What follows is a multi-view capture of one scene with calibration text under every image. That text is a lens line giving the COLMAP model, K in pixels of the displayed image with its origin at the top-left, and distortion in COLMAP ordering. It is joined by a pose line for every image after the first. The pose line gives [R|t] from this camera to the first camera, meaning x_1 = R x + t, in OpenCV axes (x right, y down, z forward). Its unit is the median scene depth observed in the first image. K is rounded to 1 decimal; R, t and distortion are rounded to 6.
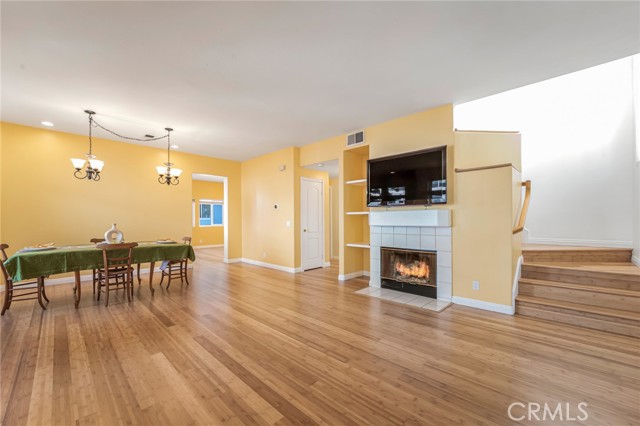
lens RADIAL K [[258.6, 0, 324.7], [0, 258.6, 222.3], [0, 0, 1]] dist [-0.006869, 0.000758]
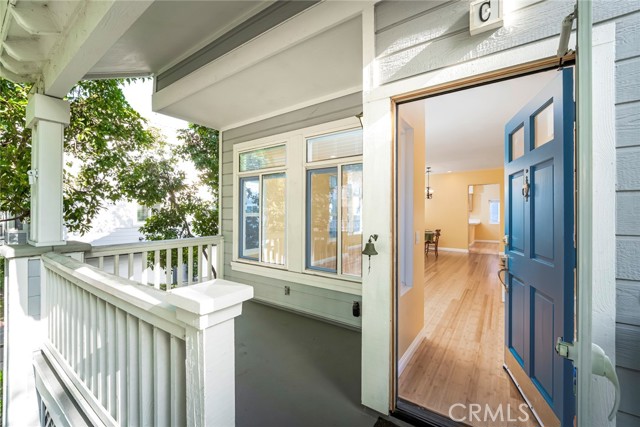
lens RADIAL K [[263.7, 0, 318.9], [0, 263.7, 212.4], [0, 0, 1]] dist [-0.008913, 0.001537]
pose [[0.148175, 0.002648, -0.988958, 1.842170], [-0.004361, 0.999988, 0.002024, -0.093522], [0.988952, 0.004013, 0.148185, -0.058017]]
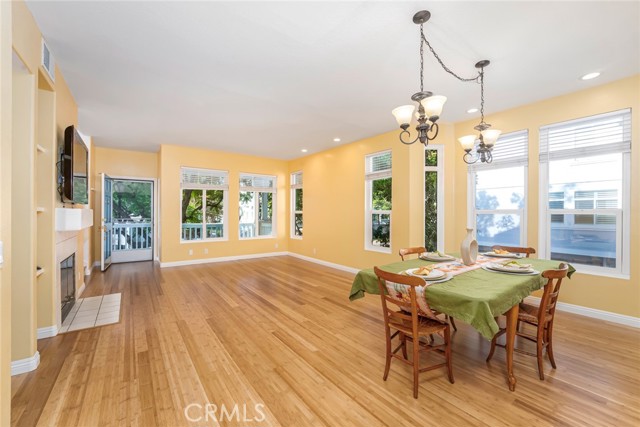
lens RADIAL K [[263.7, 0, 320.6], [0, 263.7, 213.3], [0, 0, 1]] dist [-0.008913, 0.001537]
pose [[-0.983356, 0.000726, 0.181689, -0.871258], [0.001980, 0.999975, 0.006724, -0.051583], [-0.181679, 0.006972, -0.983333, 2.461055]]
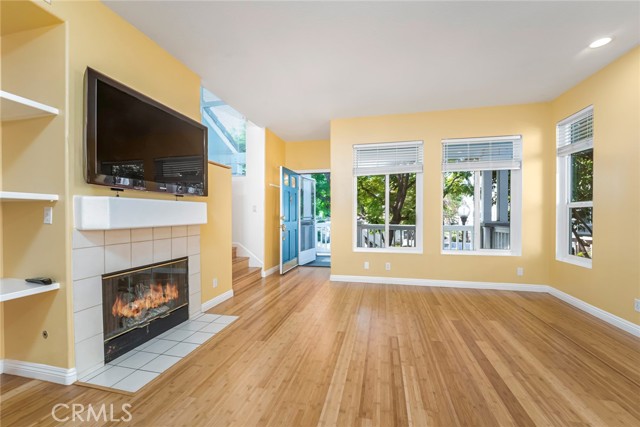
lens RADIAL K [[263.7, 0, 315.9], [0, 263.7, 216.6], [0, 0, 1]] dist [-0.008913, 0.001537]
pose [[-0.493931, 0.000419, 0.869501, -0.594757], [0.010772, 0.999926, 0.005638, -0.009098], [-0.869434, 0.012151, -0.493899, 1.458460]]
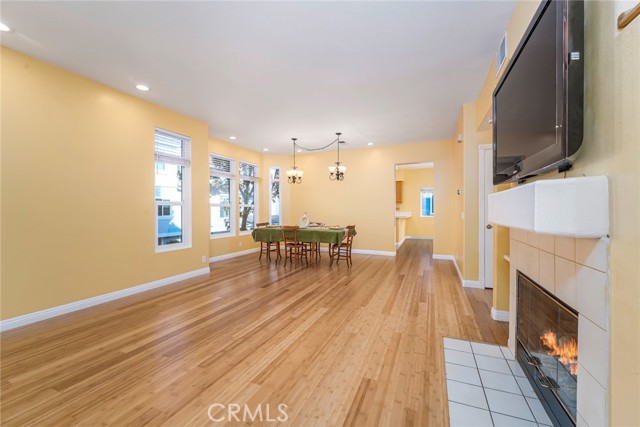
lens RADIAL K [[263.7, 0, 319.8], [0, 263.7, 213.4], [0, 0, 1]] dist [-0.008913, 0.001537]
pose [[0.348980, 0.015281, -0.937005, 0.850529], [-0.003793, 0.999882, 0.014894, -0.015345], [0.937122, -0.001643, 0.348997, 0.830590]]
